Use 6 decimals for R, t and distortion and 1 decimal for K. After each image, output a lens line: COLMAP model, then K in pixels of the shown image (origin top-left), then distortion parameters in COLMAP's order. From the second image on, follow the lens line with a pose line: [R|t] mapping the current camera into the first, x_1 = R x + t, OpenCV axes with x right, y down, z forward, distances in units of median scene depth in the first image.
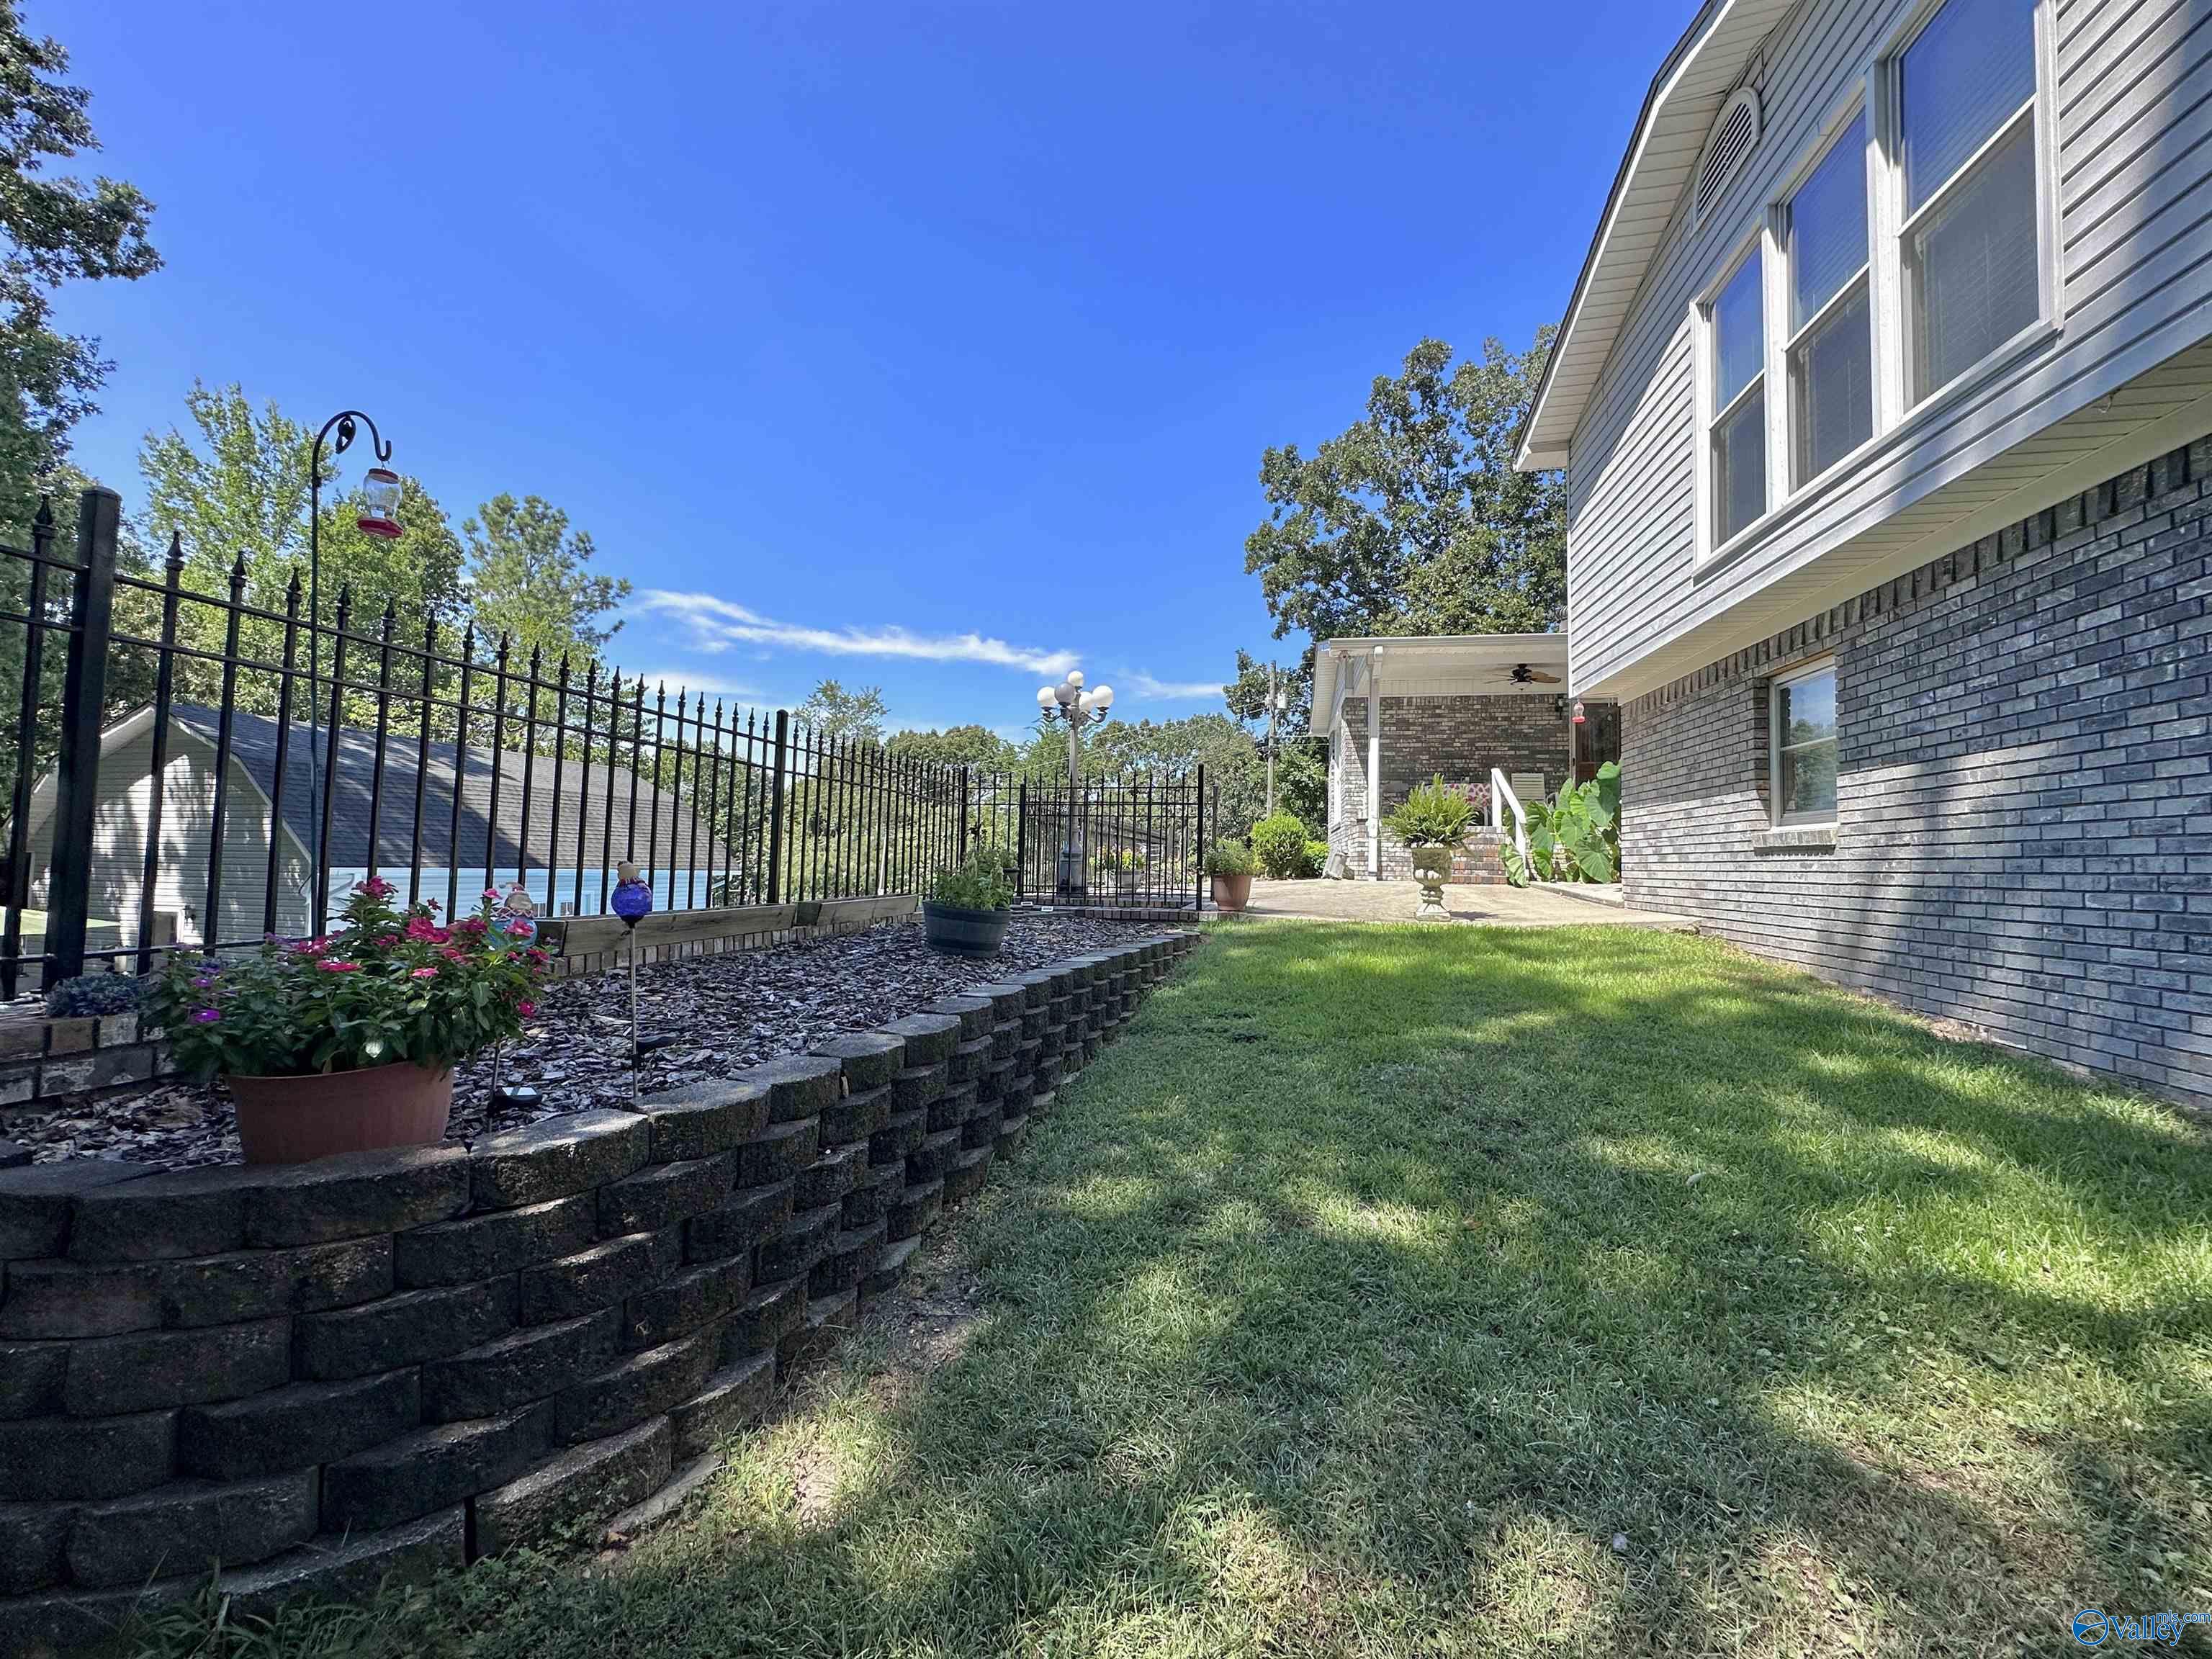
lens RADIAL K [[882.1, 0, 1108.0], [0, 882.1, 830.1], [0, 0, 1]] dist [-0.003808, 0.000502]
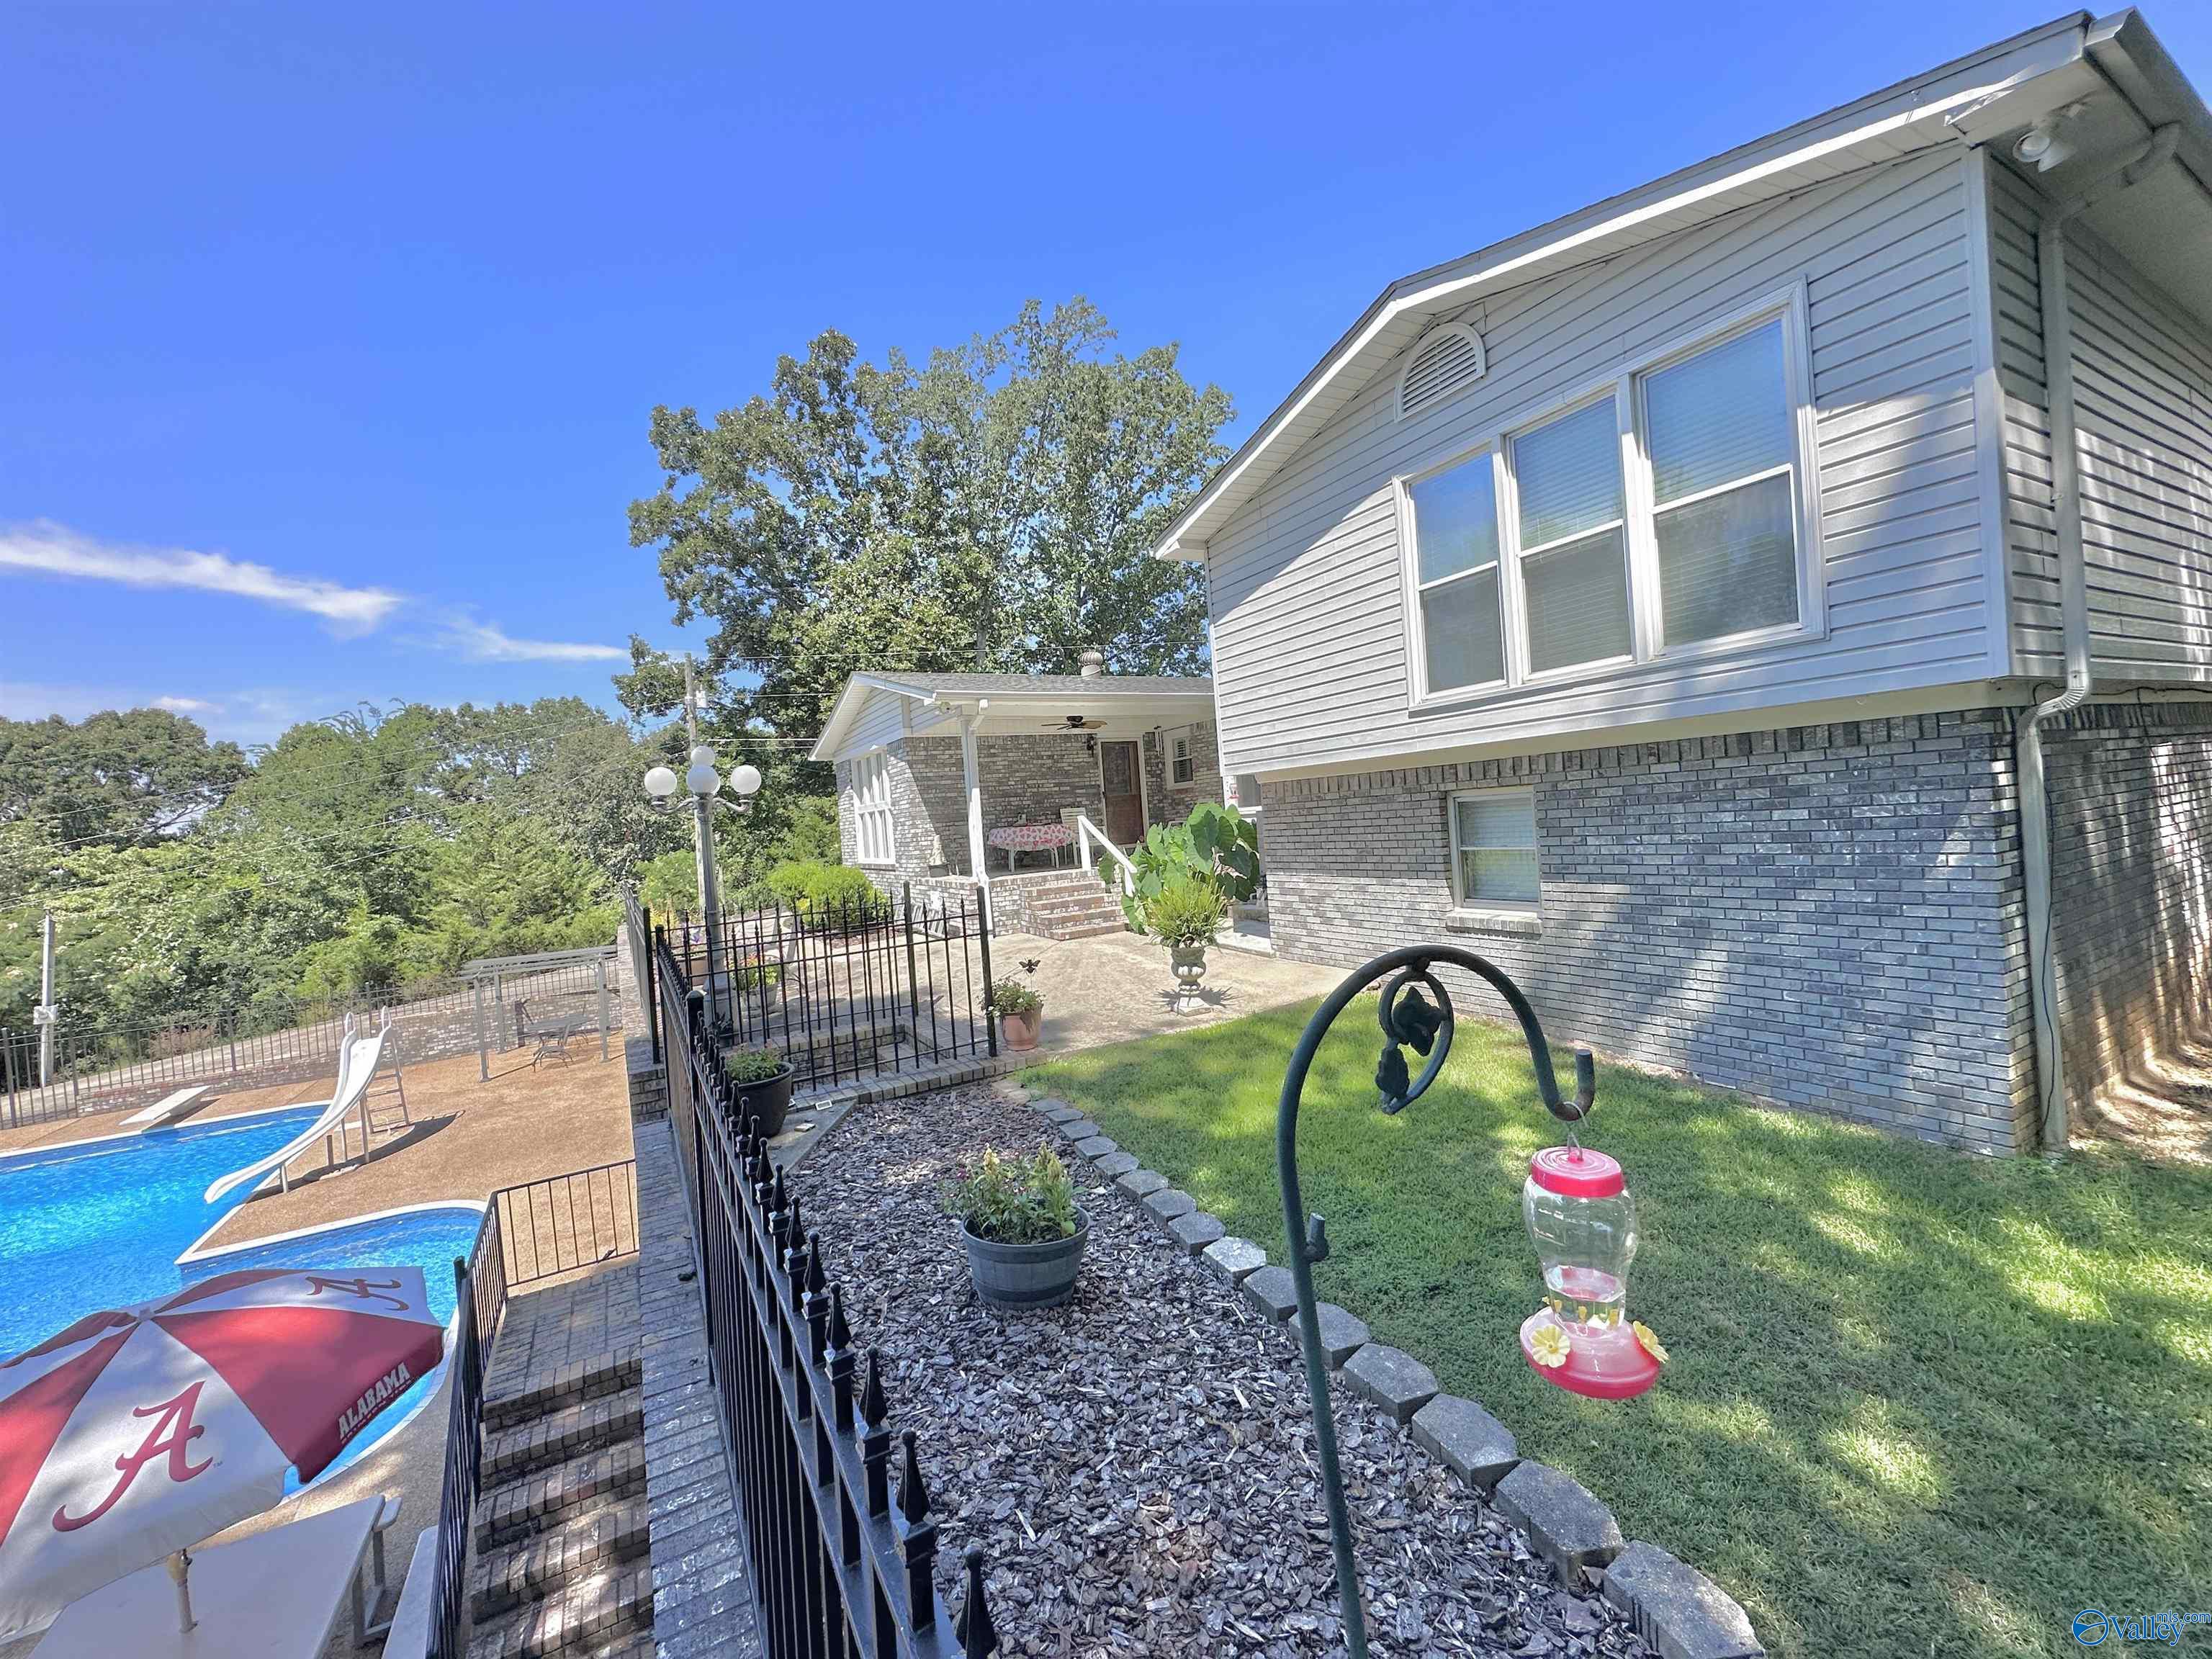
lens RADIAL K [[882.1, 0, 1108.0], [0, 882.1, 830.1], [0, 0, 1]] dist [-0.003808, 0.000502]
pose [[0.759595, -0.082309, 0.645168, -0.310032], [0.063412, 0.996606, 0.052486, -0.149250], [-0.647298, 0.001044, 0.762236, 0.241909]]
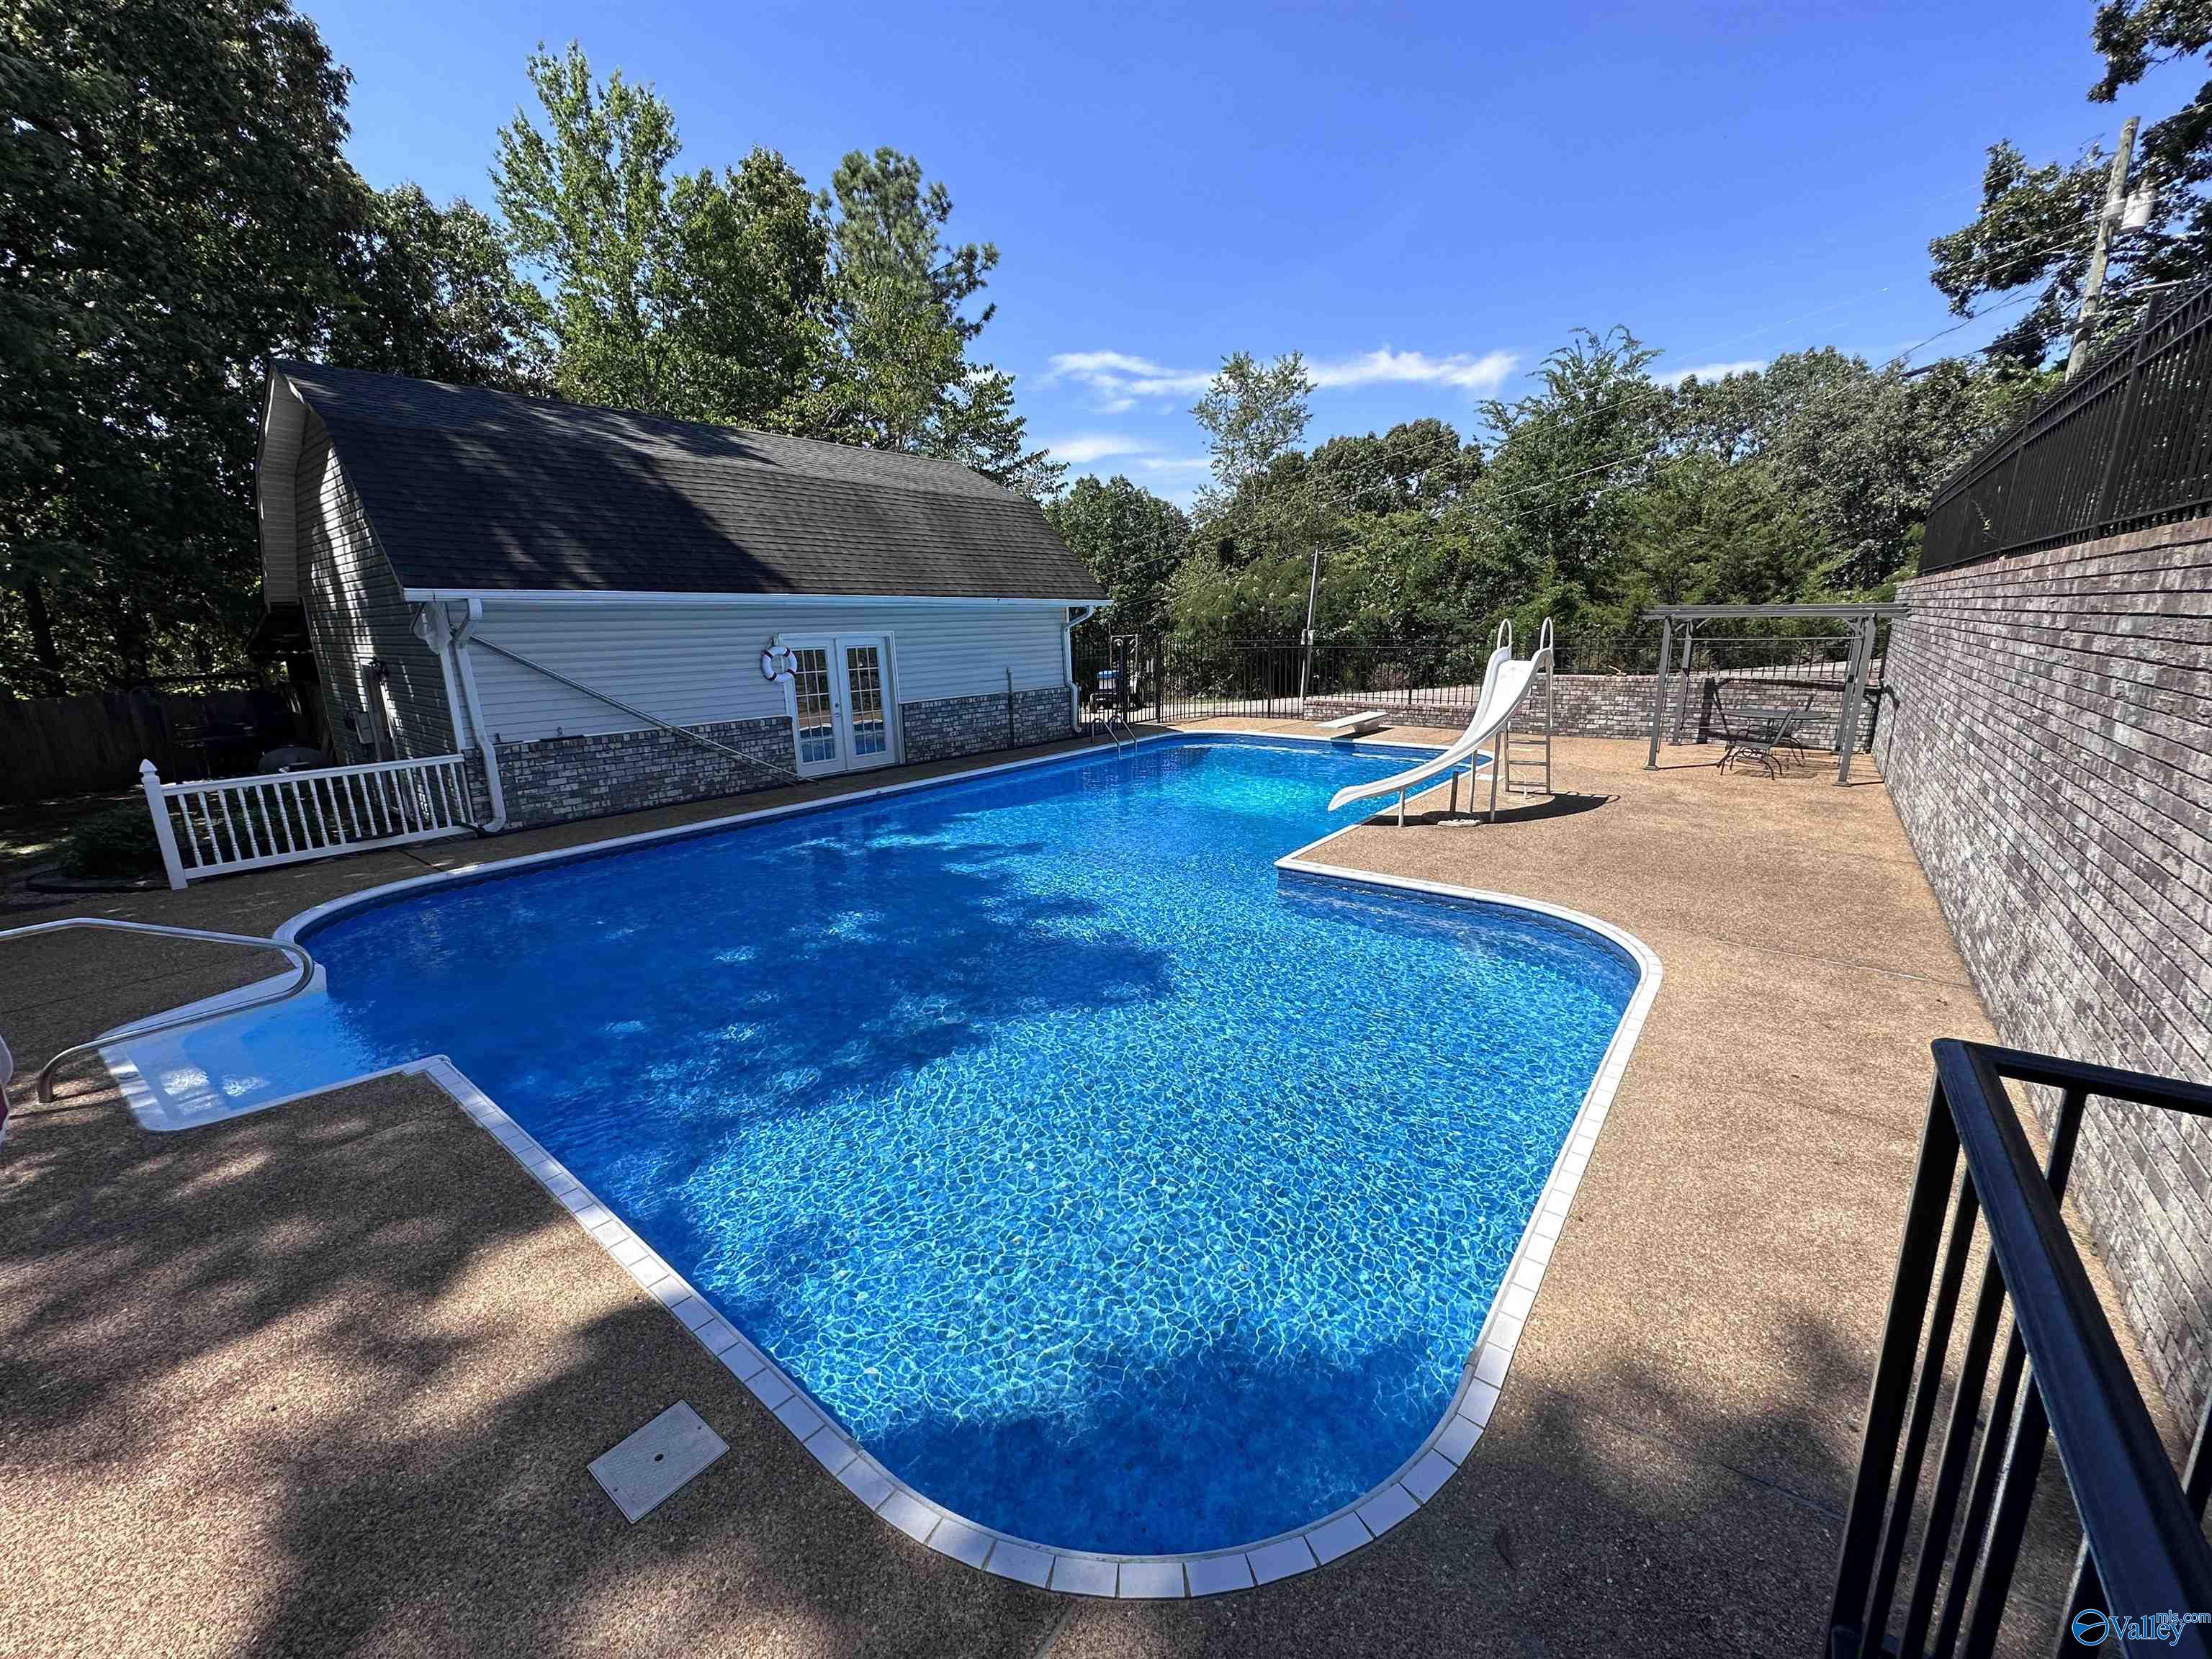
lens RADIAL K [[882.1, 0, 1108.0], [0, 882.1, 830.1], [0, 0, 1]] dist [-0.003808, 0.000502]
pose [[0.895293, 0.072875, -0.439477, -0.293446], [0.049401, 0.964202, 0.260525, 0.109098], [0.442731, -0.254957, 0.859643, 1.029784]]
